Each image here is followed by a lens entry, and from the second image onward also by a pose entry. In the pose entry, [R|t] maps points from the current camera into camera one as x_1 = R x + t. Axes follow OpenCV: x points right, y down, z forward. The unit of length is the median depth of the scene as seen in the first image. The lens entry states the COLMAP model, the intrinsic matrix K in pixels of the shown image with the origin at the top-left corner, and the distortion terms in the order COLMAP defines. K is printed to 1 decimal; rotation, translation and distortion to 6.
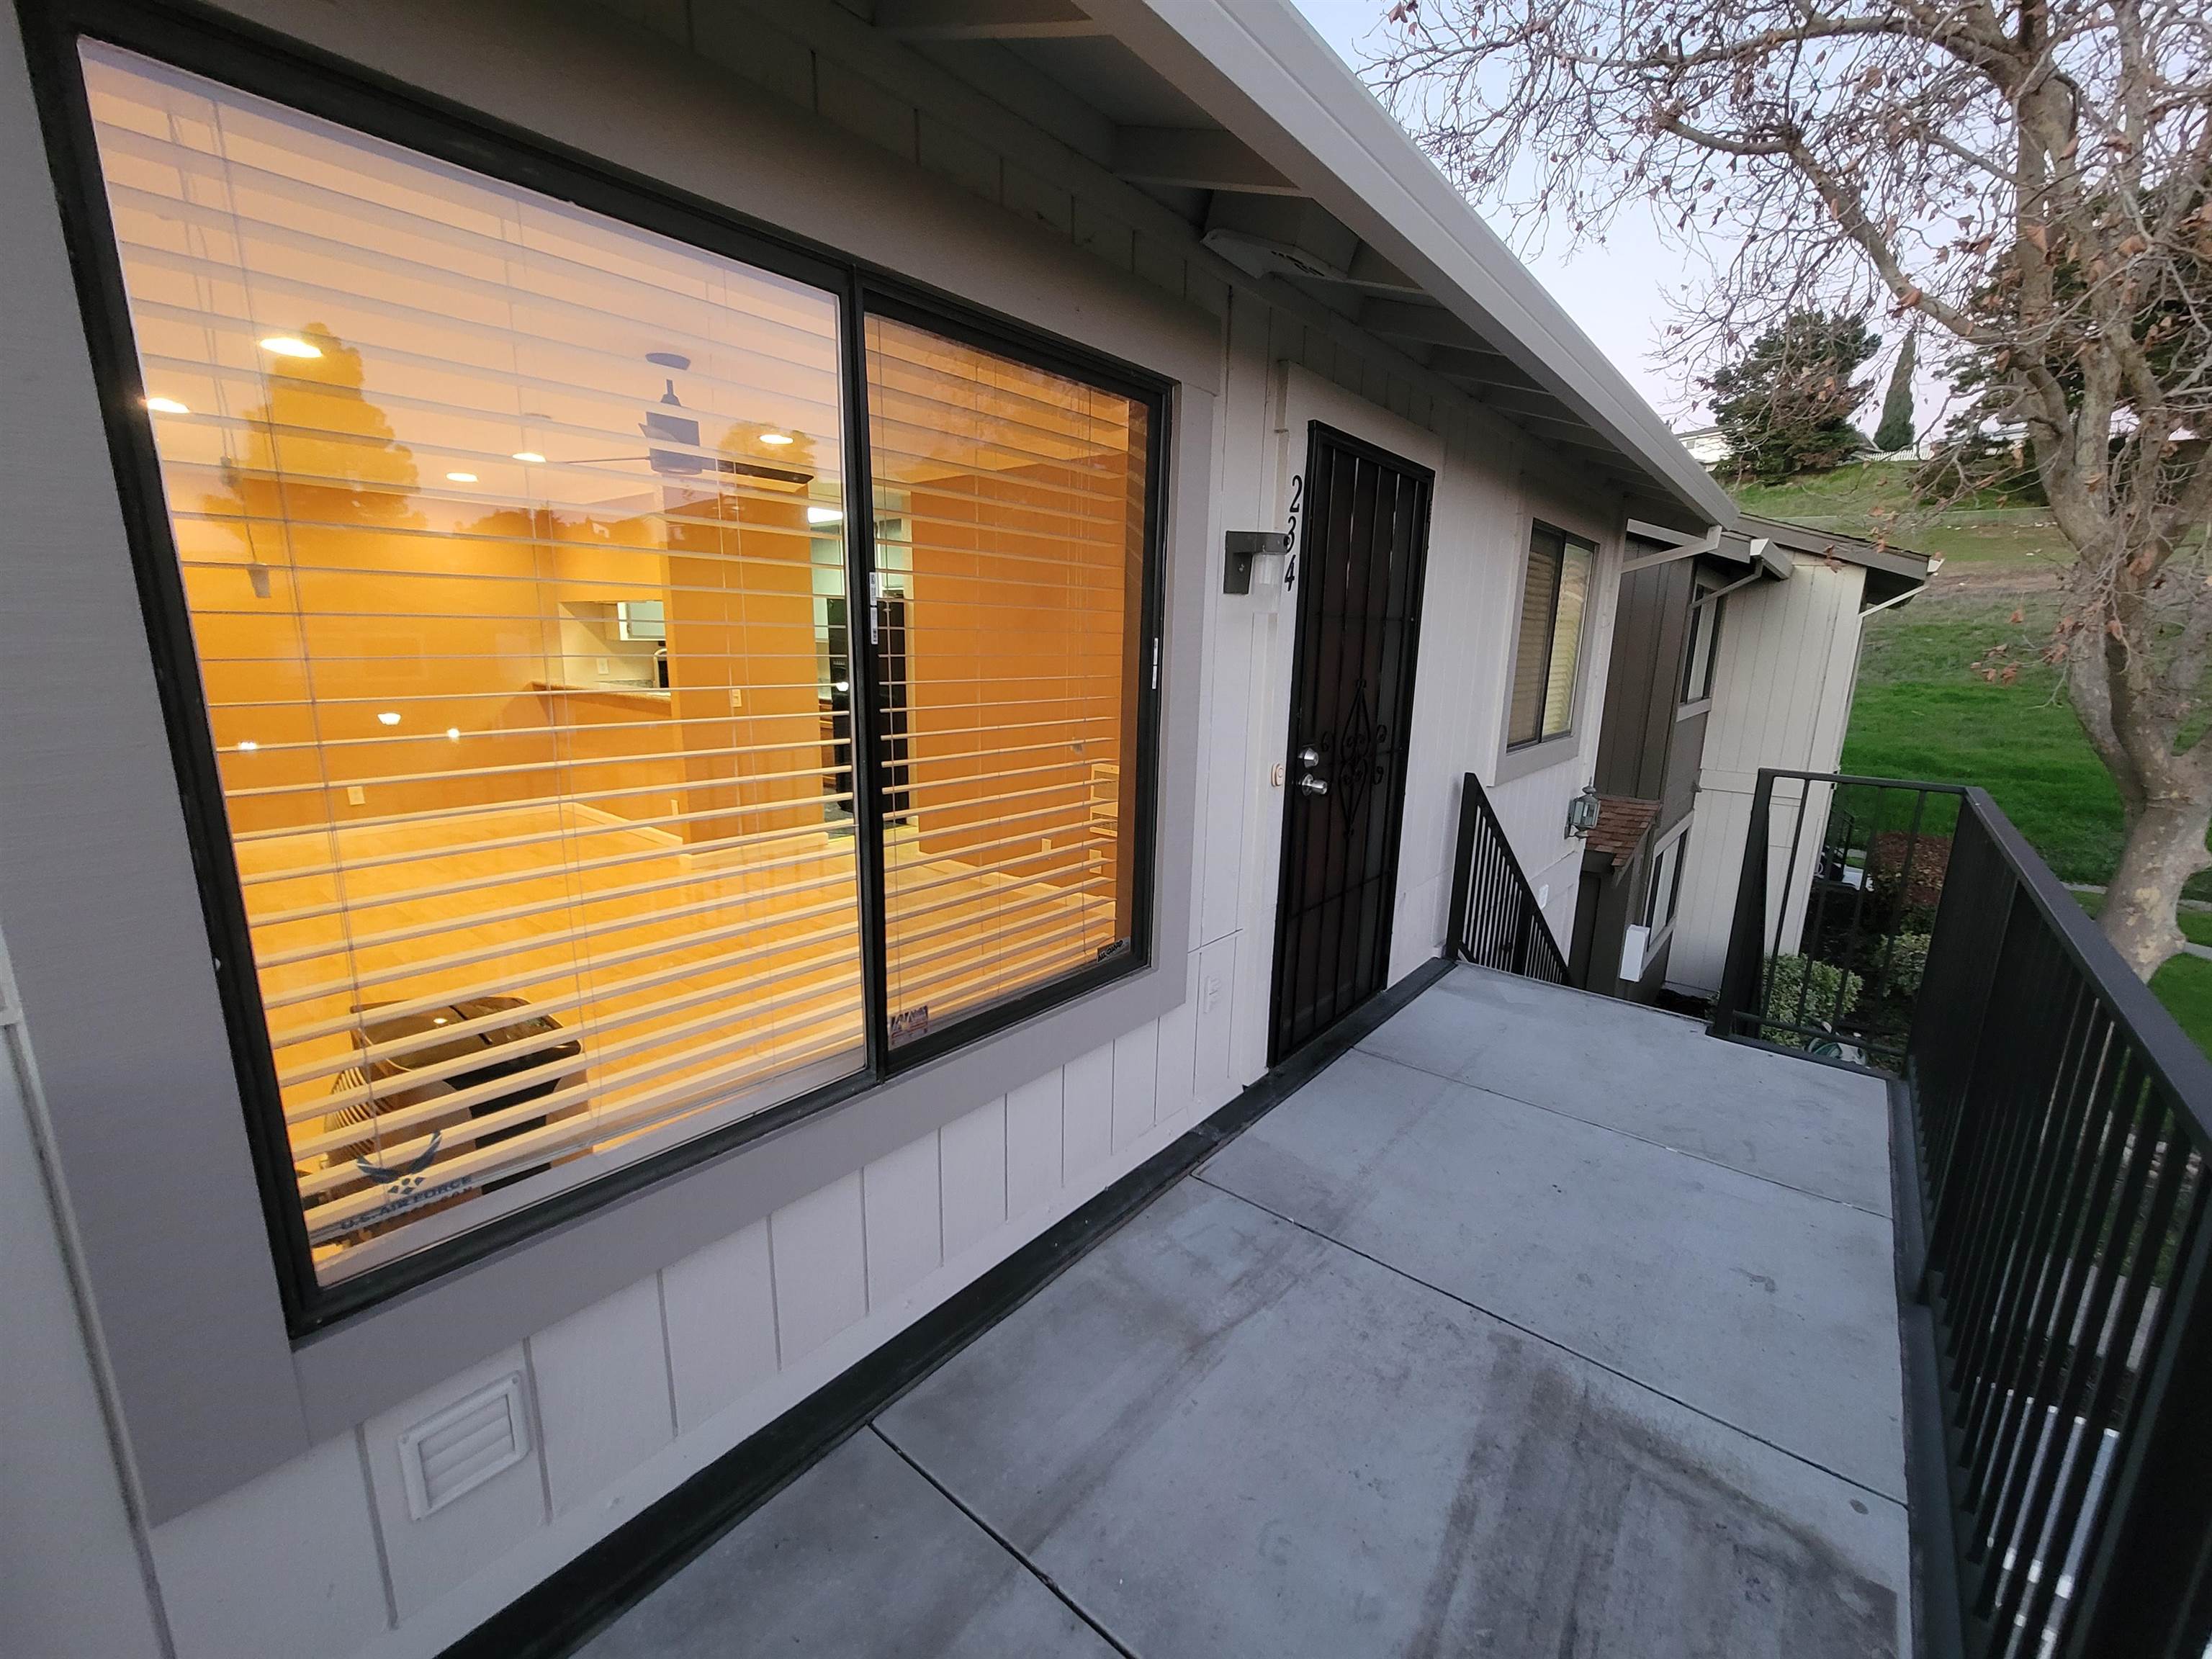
lens RADIAL K [[904.9, 0, 1112.1], [0, 904.9, 825.8], [0, 0, 1]] dist [-0.004269, 0.000548]
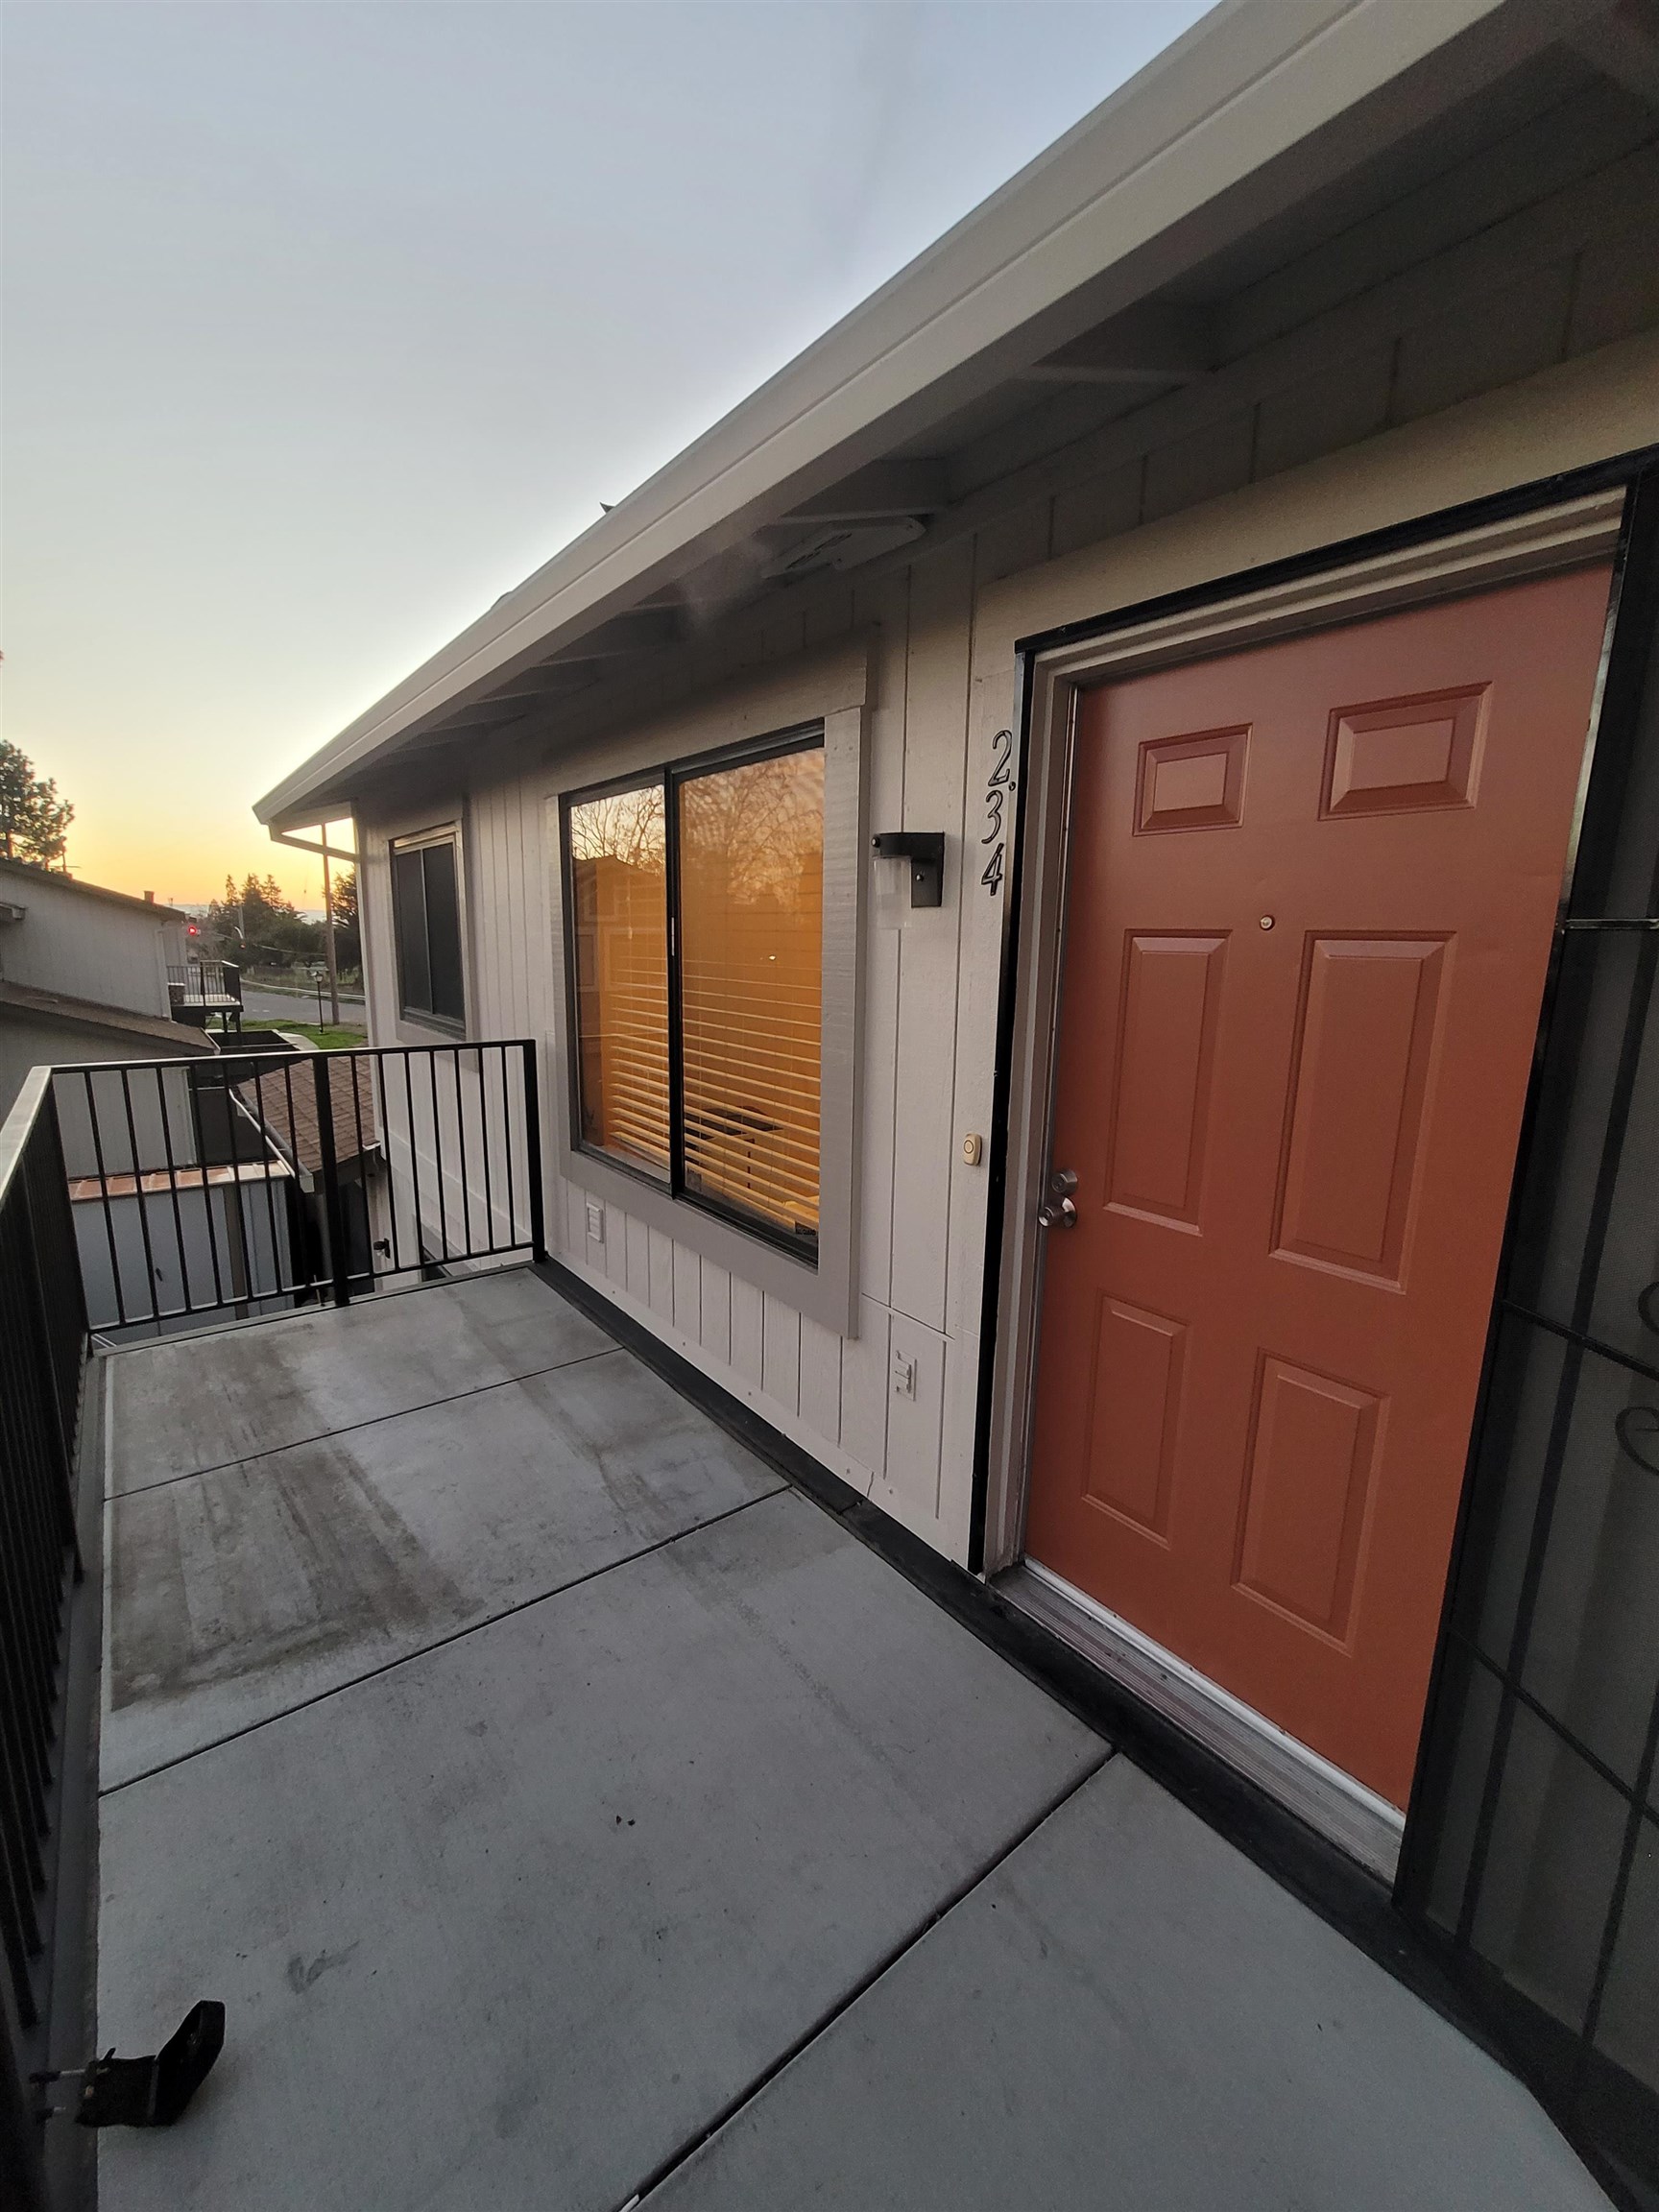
lens RADIAL K [[904.9, 0, 826.7], [0, 904.9, 1104.2], [0, 0, 1]] dist [-0.004269, 0.000548]
pose [[-0.220995, 0.156888, -0.962573, 1.242336], [-0.219321, 0.953701, 0.205795, -0.297988], [0.950294, 0.256593, -0.176355, 1.400557]]
